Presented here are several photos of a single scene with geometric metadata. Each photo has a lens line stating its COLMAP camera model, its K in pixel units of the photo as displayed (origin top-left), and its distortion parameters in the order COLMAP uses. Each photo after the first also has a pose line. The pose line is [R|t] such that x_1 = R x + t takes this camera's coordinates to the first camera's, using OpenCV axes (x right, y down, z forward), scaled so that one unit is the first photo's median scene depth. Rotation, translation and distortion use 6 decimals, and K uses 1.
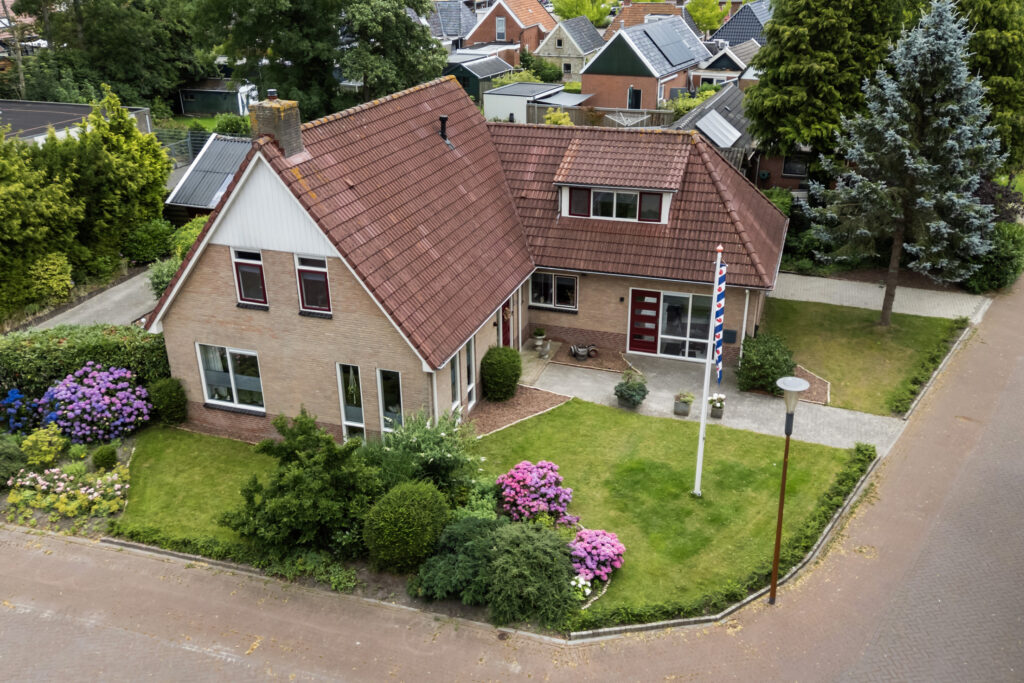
lens RADIAL K [[888.1, 0, 512.0], [0, 888.1, 341.5], [0, 0, 1]] dist [0.090587, -0.107426]
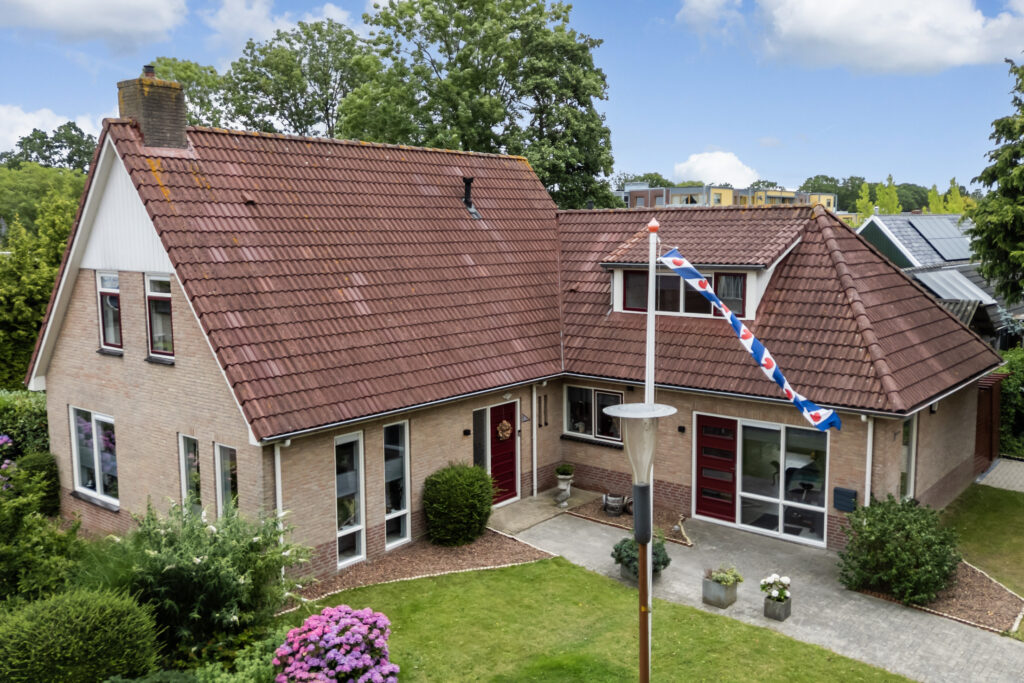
lens RADIAL K [[889.5, 0, 509.3], [0, 889.5, 327.4], [0, 0, 1]] dist [0.085446, -0.123123]
pose [[0.934206, 0.043498, -0.354073, 0.251823], [-0.146326, 0.951924, -0.269128, 0.083014], [0.325344, 0.303231, 0.895658, 0.365039]]
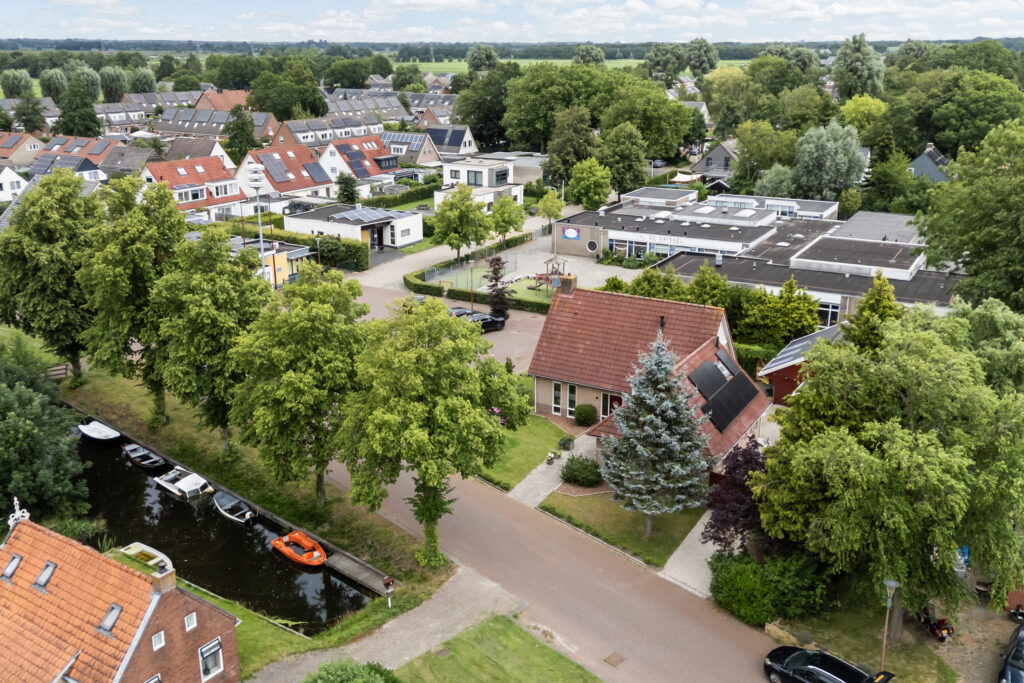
lens RADIAL K [[889.5, 0, 509.3], [0, 889.5, 327.4], [0, 0, 1]] dist [0.085446, -0.123123]
pose [[-0.220339, 0.305324, -0.926406, 2.100714], [-0.389483, 0.843210, 0.370540, -0.946351], [0.894289, 0.442464, -0.066873, 0.894872]]
